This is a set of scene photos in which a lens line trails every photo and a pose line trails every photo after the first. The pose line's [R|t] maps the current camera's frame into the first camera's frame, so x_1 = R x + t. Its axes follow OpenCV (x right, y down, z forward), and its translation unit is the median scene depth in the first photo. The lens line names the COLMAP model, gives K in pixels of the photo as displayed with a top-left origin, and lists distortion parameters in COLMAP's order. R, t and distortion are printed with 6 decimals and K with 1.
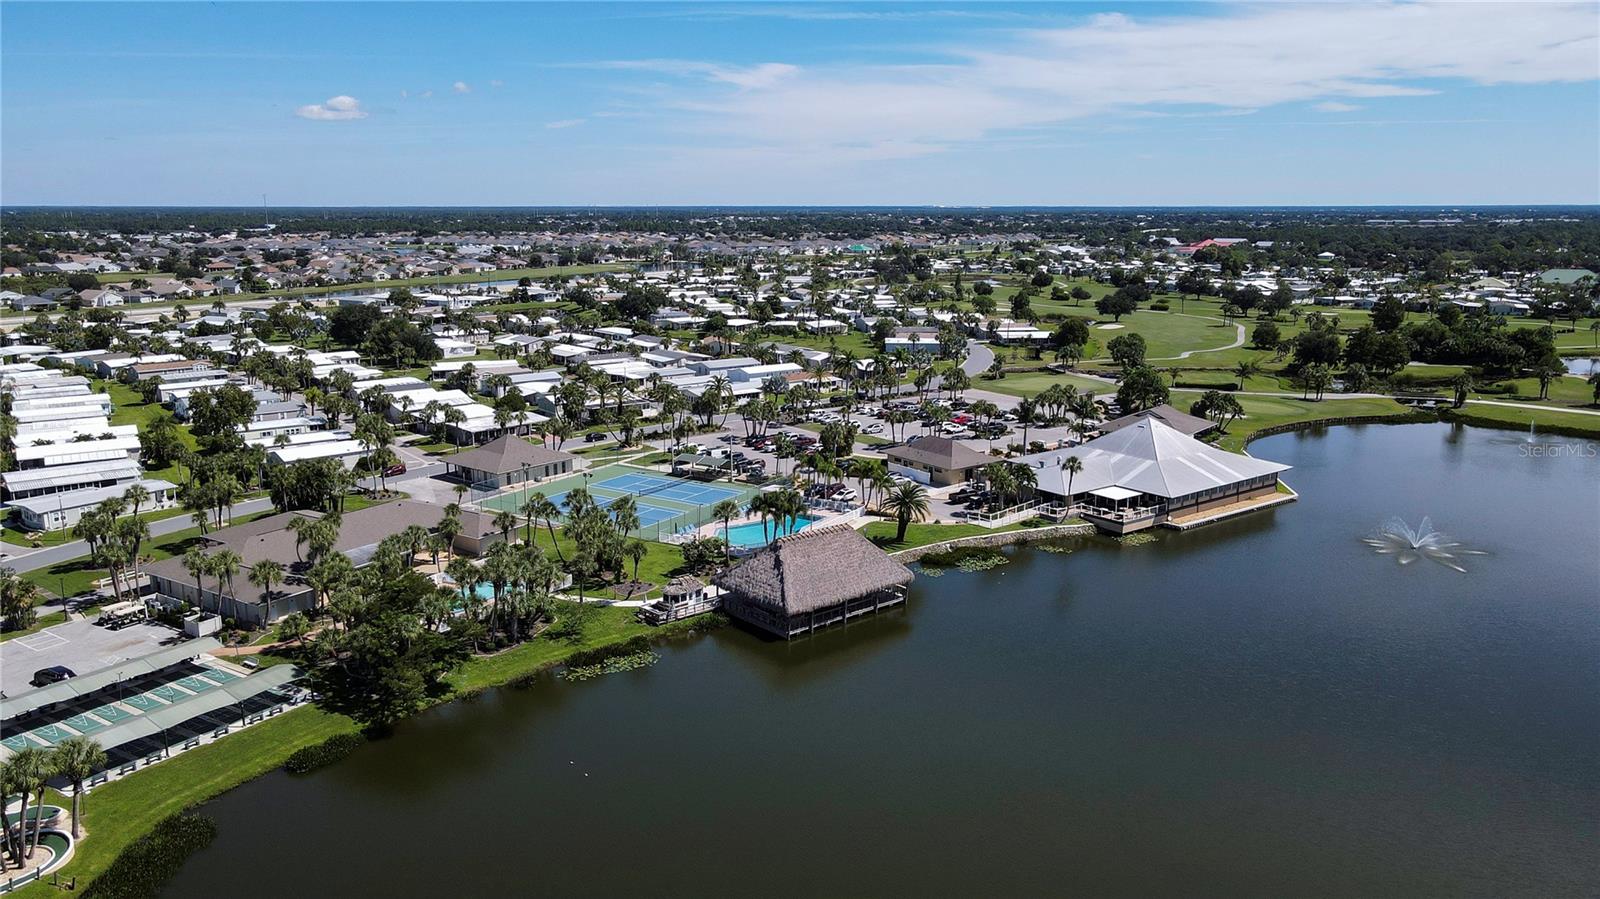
lens RADIAL K [[1175.0, 0, 805.6], [0, 1175.0, 440.0], [0, 0, 1]] dist [0.011041, 0.007179]
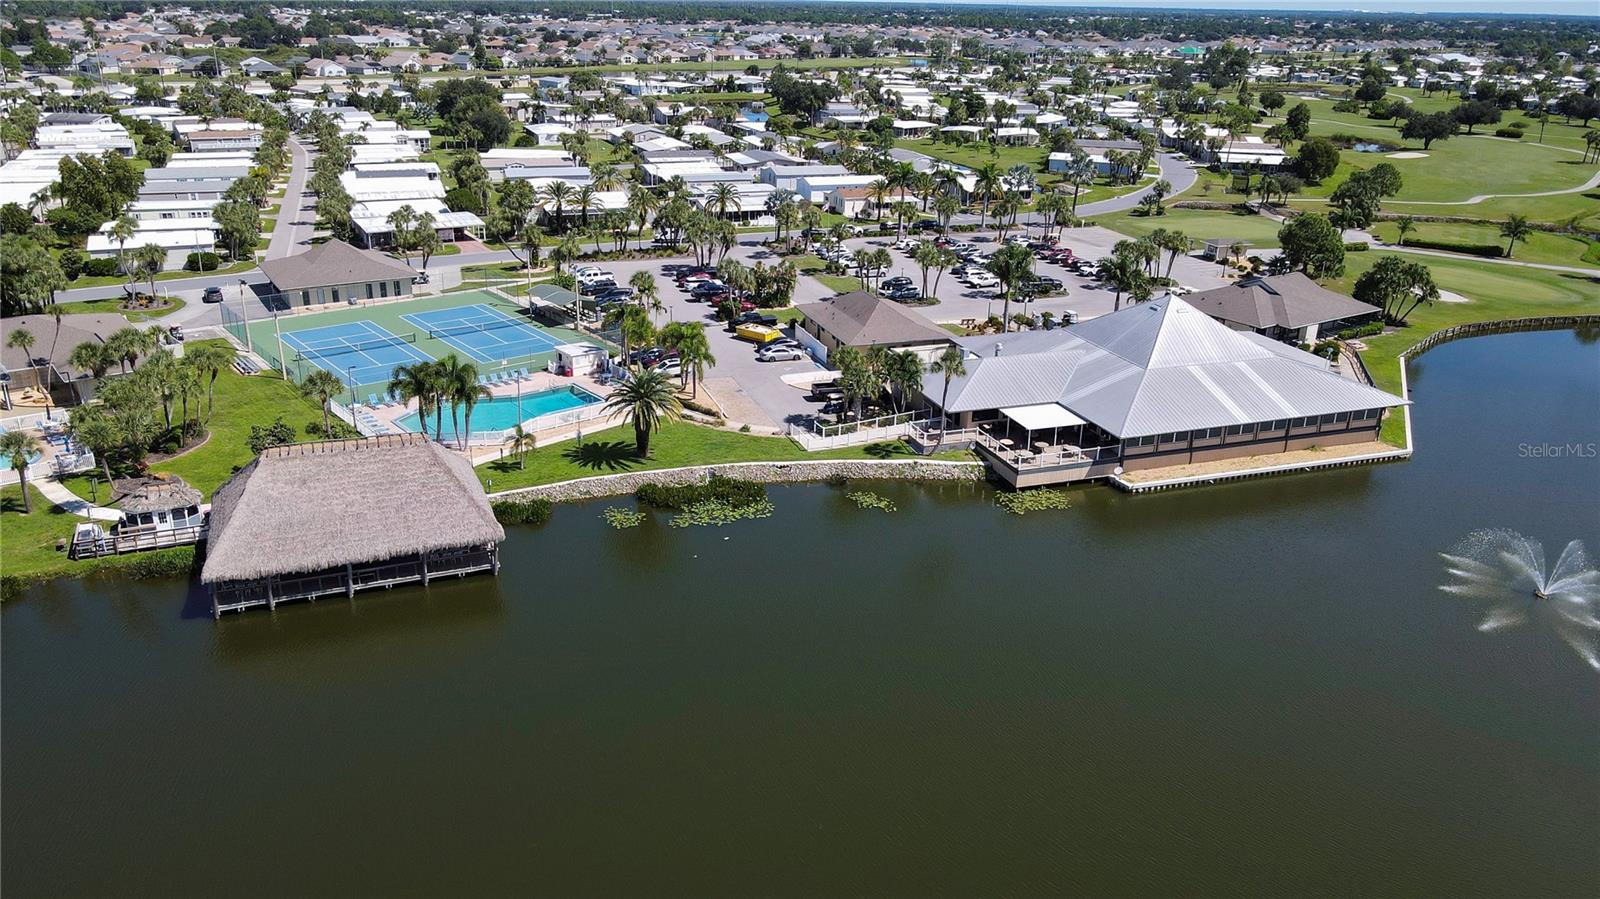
lens RADIAL K [[1175.0, 0, 792.8], [0, 1175.0, 448.9], [0, 0, 1]] dist [0.011041, 0.007179]
pose [[0.951342, 0.129612, -0.279552, 0.321787], [-0.081796, 0.980908, 0.176434, -0.036641], [0.297083, -0.144983, 0.943781, 0.392162]]
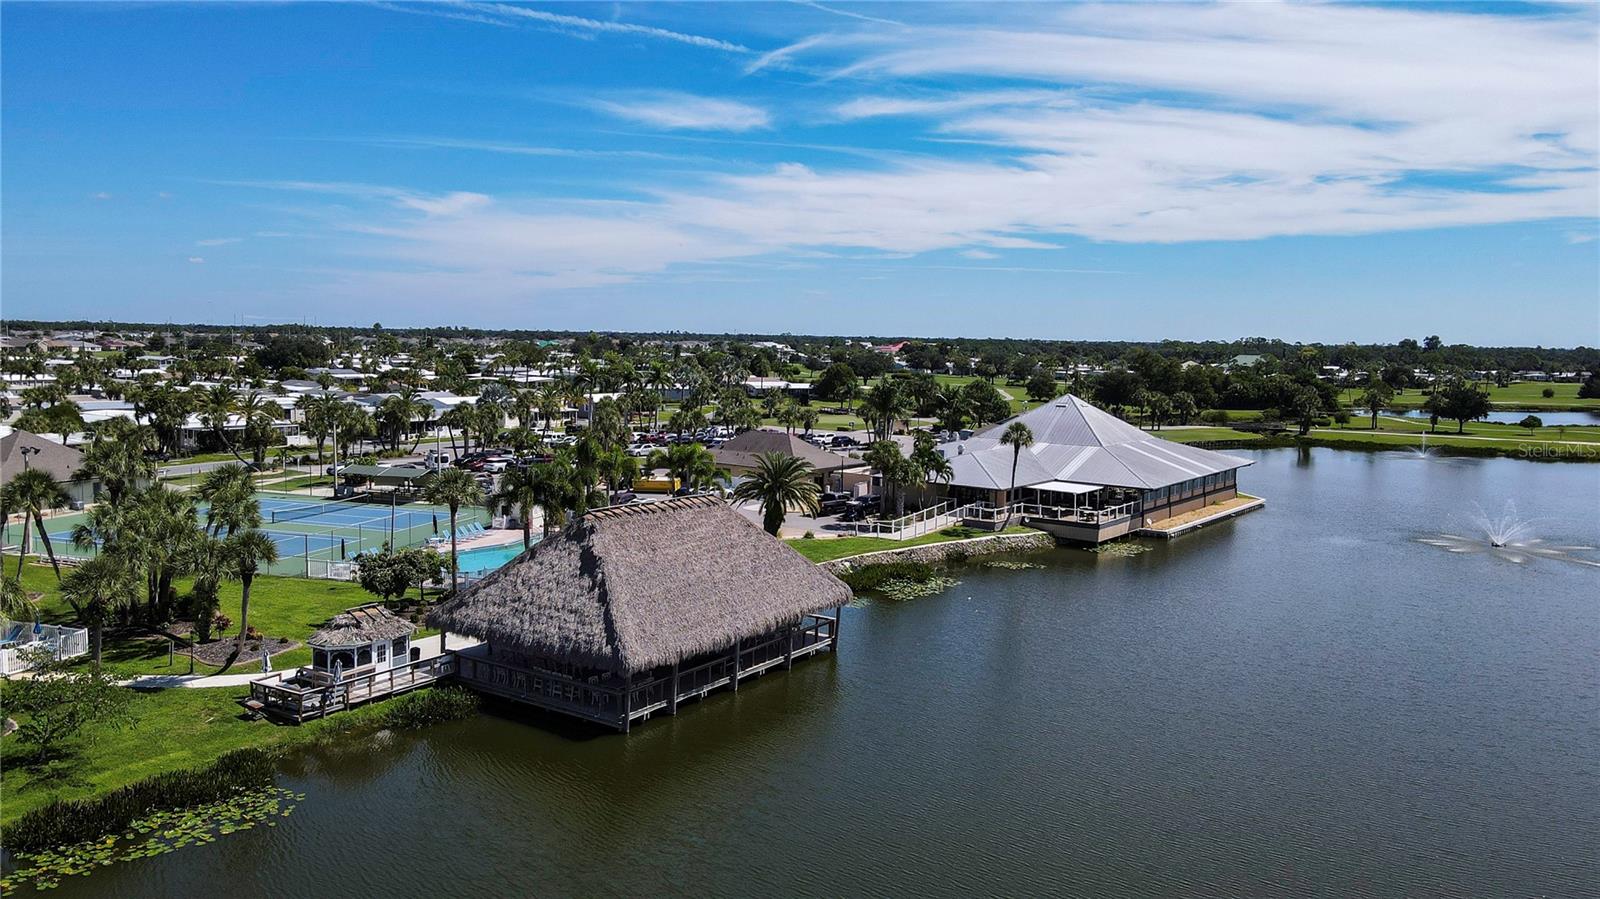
lens RADIAL K [[1175.0, 0, 807.9], [0, 1175.0, 453.5], [0, 0, 1]] dist [0.011041, 0.007179]
pose [[0.964671, -0.009349, 0.263291, -0.046923], [0.033890, 0.995471, -0.088820, 0.081640], [-0.261269, 0.094605, 0.960619, 0.420519]]
